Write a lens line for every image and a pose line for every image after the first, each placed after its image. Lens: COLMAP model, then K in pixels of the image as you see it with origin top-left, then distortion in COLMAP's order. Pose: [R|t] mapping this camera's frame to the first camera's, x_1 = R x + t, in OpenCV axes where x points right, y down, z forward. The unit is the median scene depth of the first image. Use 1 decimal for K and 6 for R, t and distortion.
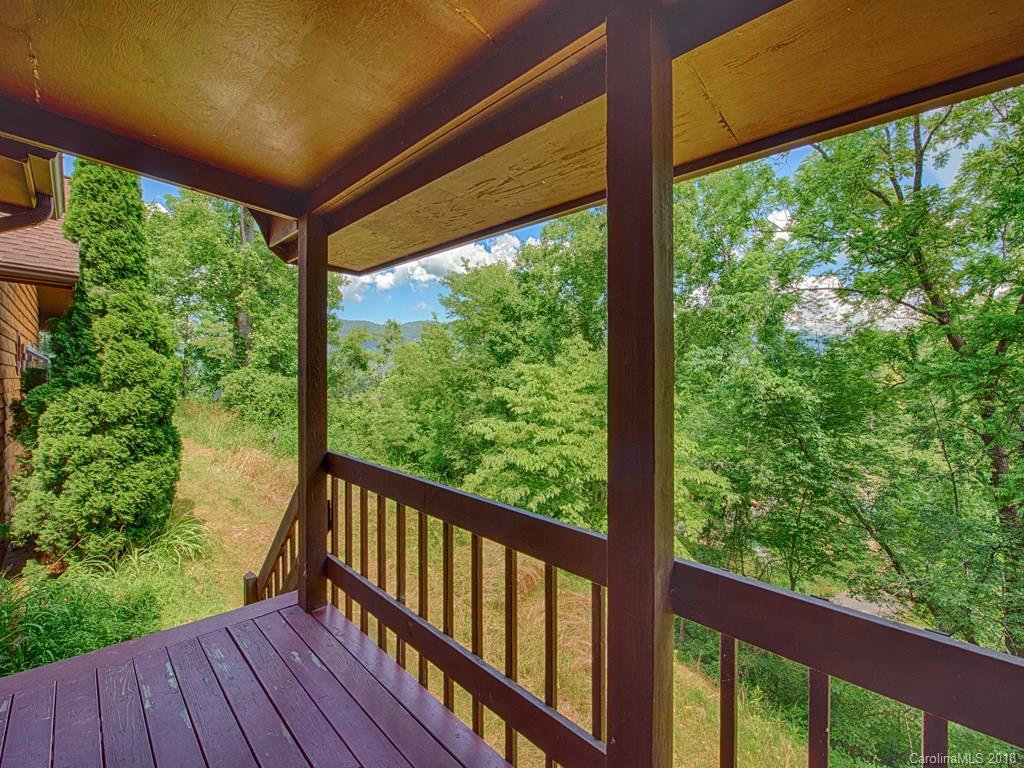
lens RADIAL K [[415.0, 0, 506.0], [0, 415.0, 378.9], [0, 0, 1]] dist [-0.014341, -0.000700]
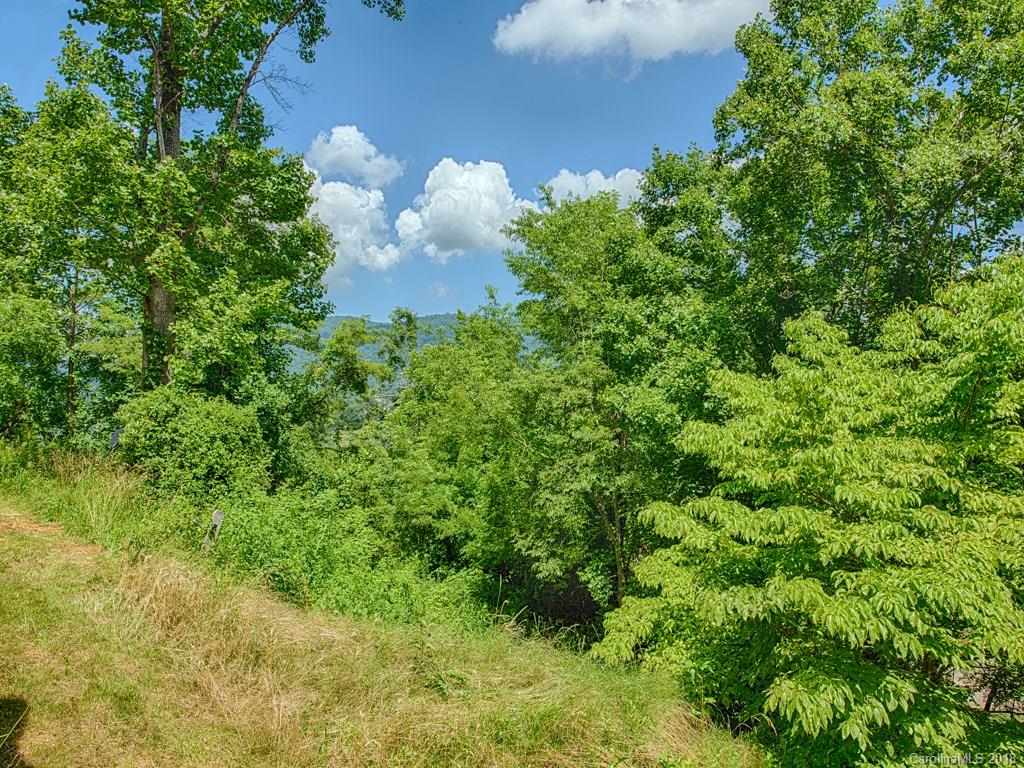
lens RADIAL K [[703.7, 0, 515.3], [0, 703.7, 388.2], [0, 0, 1]] dist [0.002731, 0.001020]
pose [[0.994400, -0.008572, -0.105330, -0.054685], [0.005764, 0.999621, -0.026937, 0.000977], [0.105521, 0.026179, 0.994072, 0.094797]]
